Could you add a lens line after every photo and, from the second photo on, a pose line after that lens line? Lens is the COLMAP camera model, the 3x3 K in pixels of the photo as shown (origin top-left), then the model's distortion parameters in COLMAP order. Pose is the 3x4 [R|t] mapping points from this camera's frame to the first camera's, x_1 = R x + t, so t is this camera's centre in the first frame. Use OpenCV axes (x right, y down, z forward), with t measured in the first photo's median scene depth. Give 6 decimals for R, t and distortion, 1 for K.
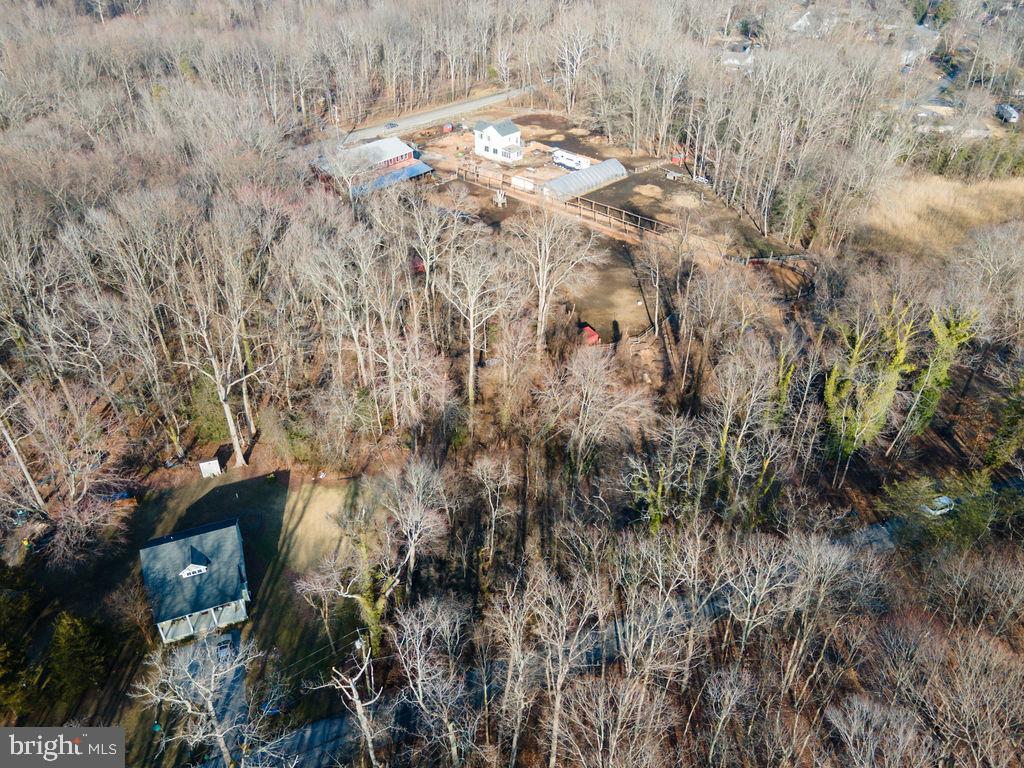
lens RADIAL K [[744.3, 0, 512.0], [0, 744.3, 384.0], [0, 0, 1]] dist [-0.005320, 0.063696]
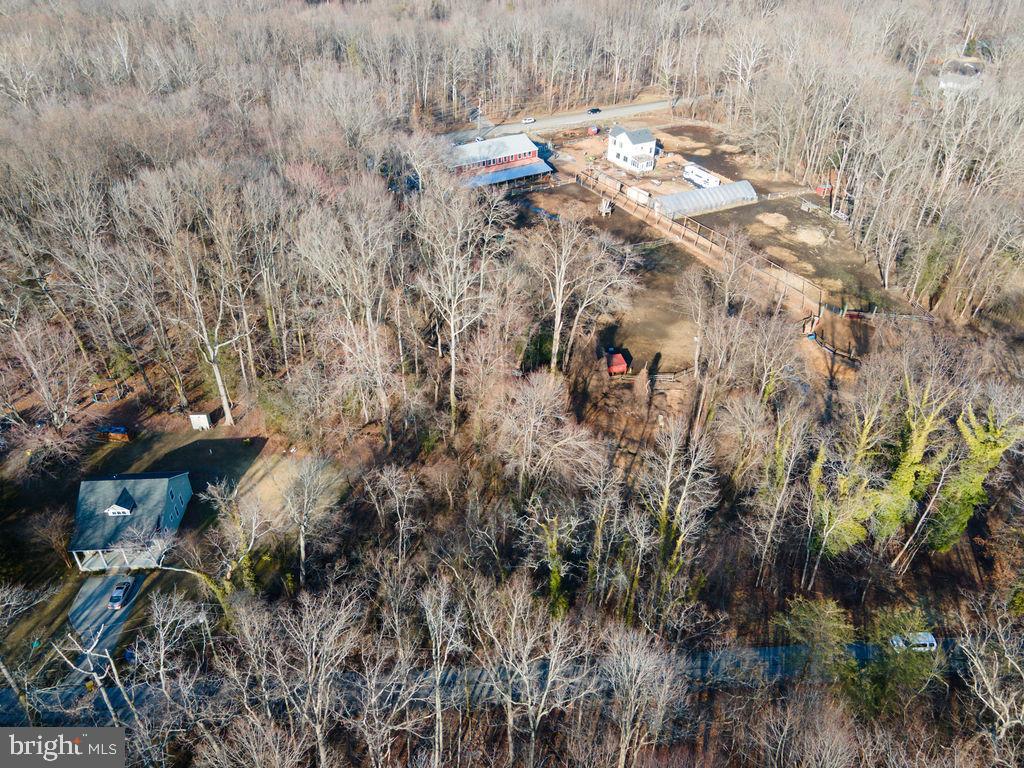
lens RADIAL K [[744.3, 0, 512.0], [0, 744.3, 384.0], [0, 0, 1]] dist [-0.005320, 0.063696]
pose [[0.949828, 0.185220, -0.252033, 0.158034], [-0.184945, 0.982431, 0.024995, -0.027736], [0.252234, 0.022871, 0.967396, 0.044195]]
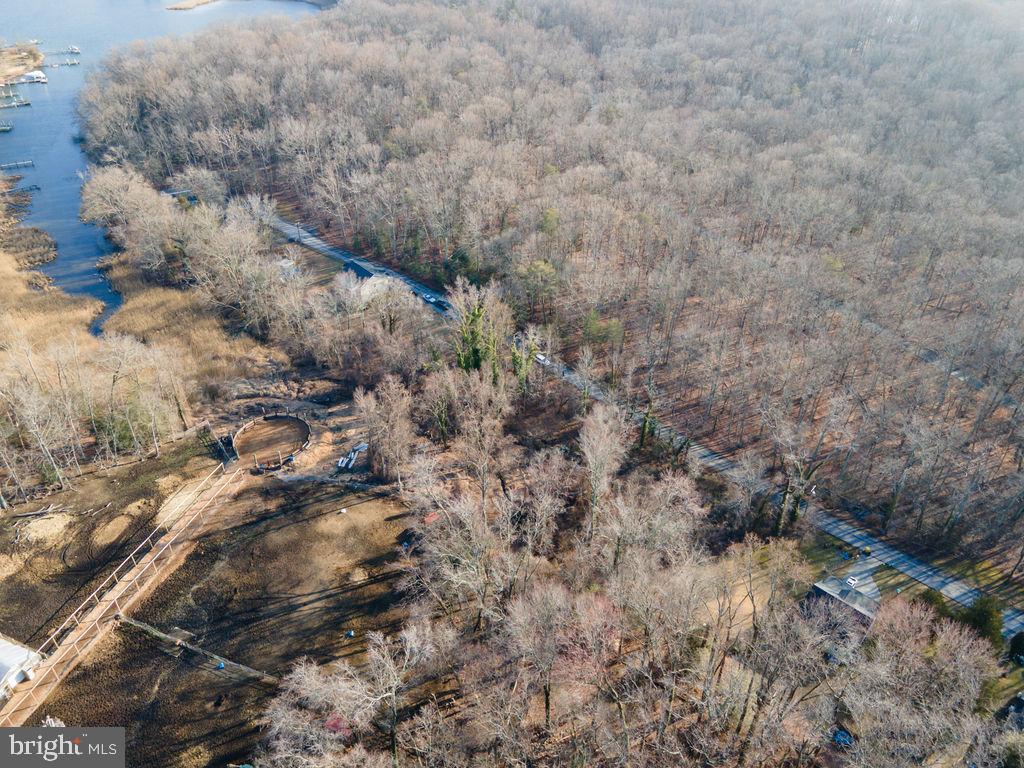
lens RADIAL K [[744.3, 0, 512.0], [0, 744.3, 384.0], [0, 0, 1]] dist [-0.005320, 0.063696]
pose [[-0.417370, -0.542045, 0.729376, -0.470914], [0.504638, 0.529246, 0.682084, -0.635093], [-0.755740, 0.652752, 0.052645, 0.521940]]
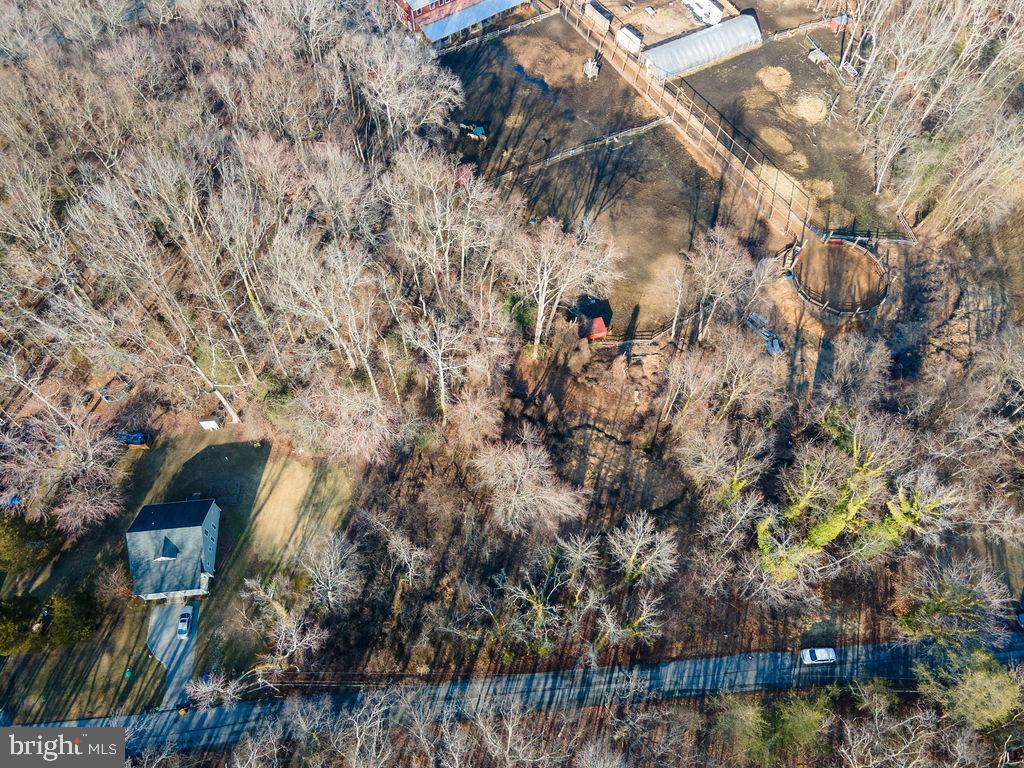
lens RADIAL K [[744.3, 0, 512.0], [0, 744.3, 384.0], [0, 0, 1]] dist [-0.005320, 0.063696]
pose [[0.960041, 0.246184, -0.133097, 0.103973], [-0.166134, 0.884054, 0.436862, -0.294715], [0.225214, -0.397293, 0.889627, 0.061513]]
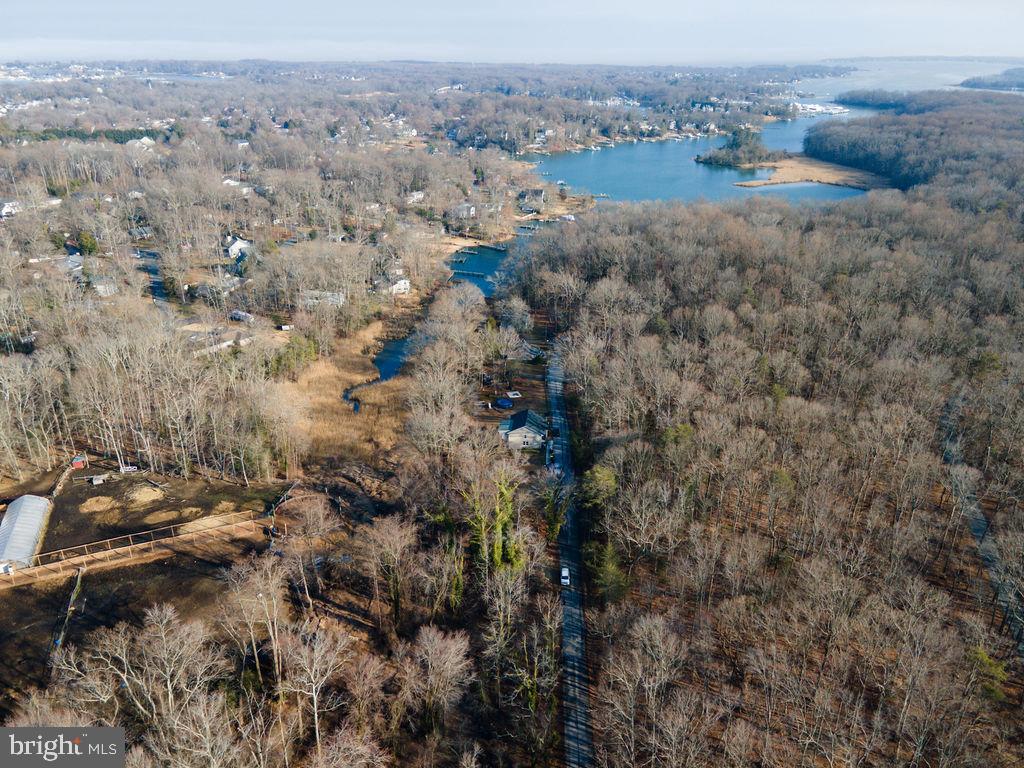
lens RADIAL K [[744.3, 0, 512.0], [0, 744.3, 384.0], [0, 0, 1]] dist [-0.005320, 0.063696]
pose [[0.394813, -0.378803, 0.837037, -0.388743], [0.519521, 0.843458, 0.136662, -0.263522], [-0.757773, 0.380902, 0.529805, 0.012355]]
